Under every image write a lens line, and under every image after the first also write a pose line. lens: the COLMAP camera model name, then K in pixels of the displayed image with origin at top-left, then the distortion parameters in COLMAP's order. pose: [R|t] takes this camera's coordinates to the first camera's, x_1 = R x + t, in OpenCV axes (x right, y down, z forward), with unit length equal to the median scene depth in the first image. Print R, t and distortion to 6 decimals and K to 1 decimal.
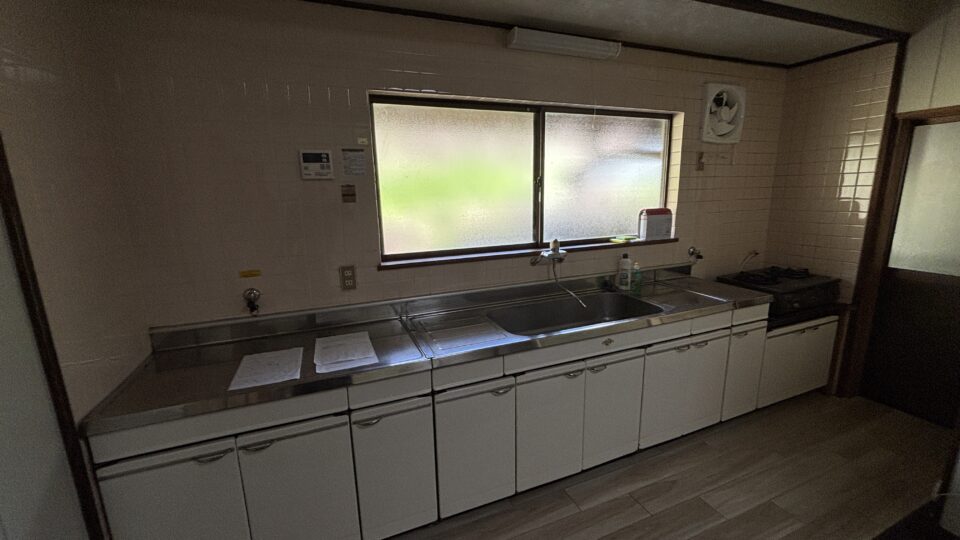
lens RADIAL K [[386.9, 0, 485.0], [0, 386.9, 265.0], [0, 0, 1]] dist [0.001658, -0.000999]
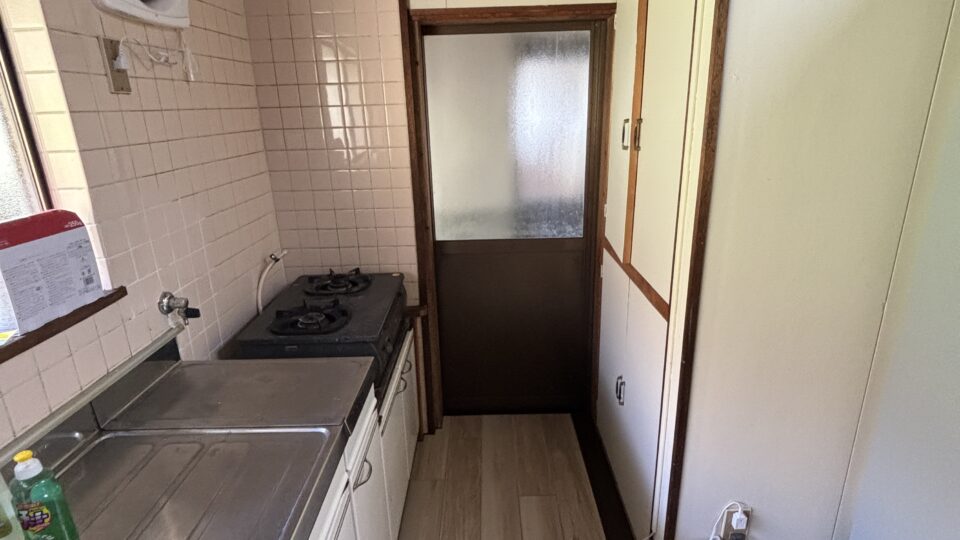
lens RADIAL K [[520.7, 0, 484.2], [0, 520.7, 269.8], [0, 0, 1]] dist [0.000307, 0.000625]
pose [[0.381176, -0.268670, 0.884602, 0.222948], [0.201926, 0.957934, 0.203933, -0.124320], [-0.902181, 0.100890, 0.419393, 0.542314]]
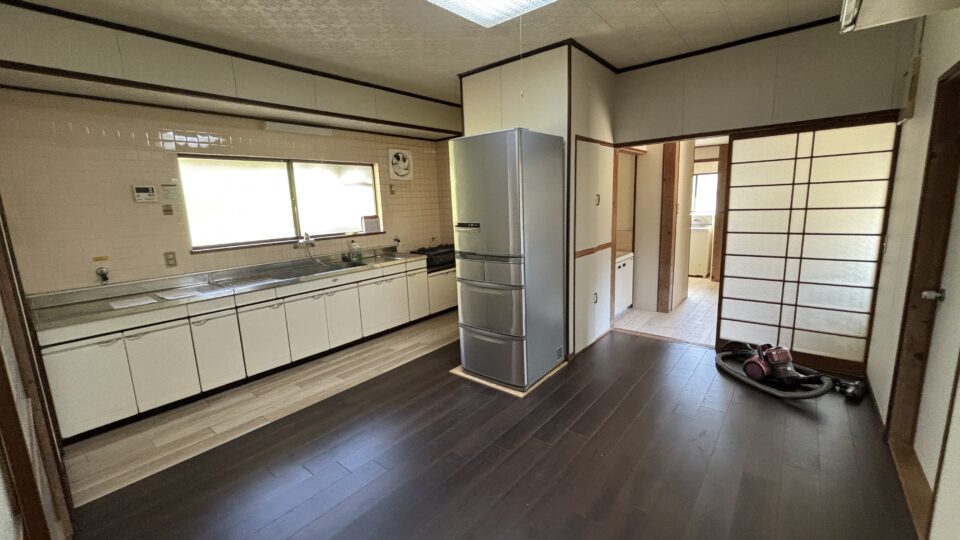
lens RADIAL K [[386.9, 0, 481.9], [0, 386.9, 271.3], [0, 0, 1]] dist [0.001658, -0.000999]
pose [[0.887007, -0.095144, 0.451848, 0.068164], [0.108384, 0.994103, -0.003439, 0.188640], [-0.448857, 0.052024, 0.892088, -0.888104]]
